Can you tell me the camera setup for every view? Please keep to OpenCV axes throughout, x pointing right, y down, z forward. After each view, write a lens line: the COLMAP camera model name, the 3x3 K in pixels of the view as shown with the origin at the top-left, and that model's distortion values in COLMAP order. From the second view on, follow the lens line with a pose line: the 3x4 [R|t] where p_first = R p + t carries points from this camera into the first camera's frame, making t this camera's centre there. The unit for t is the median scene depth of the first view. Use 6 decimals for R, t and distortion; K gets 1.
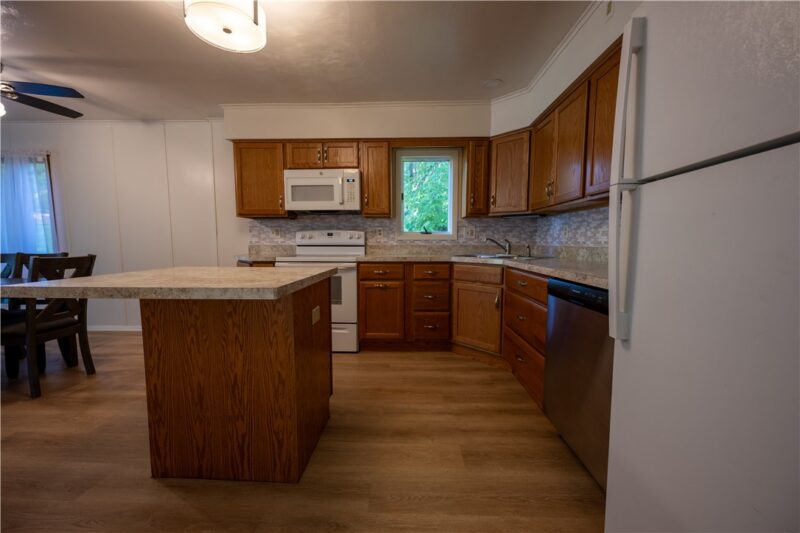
lens RADIAL K [[321.7, 0, 401.0], [0, 321.7, 264.9], [0, 0, 1]] dist [-0.000429, 0.000026]
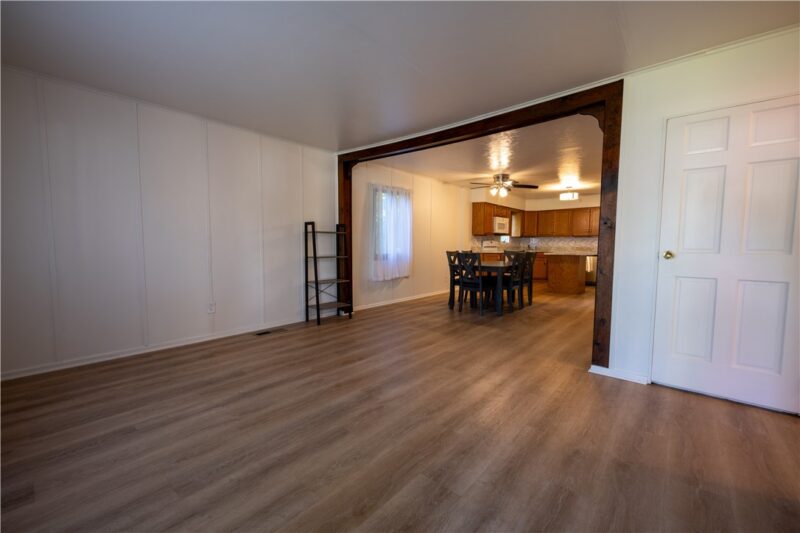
lens RADIAL K [[327.0, 0, 400.0], [0, 327.0, 266.5], [0, 0, 1]] dist [0.000515, -0.000076]
pose [[0.632088, -0.048444, 0.773381, -2.636902], [0.047775, 0.998582, 0.023504, -0.003476], [-0.773422, 0.022092, 0.633506, -0.025049]]
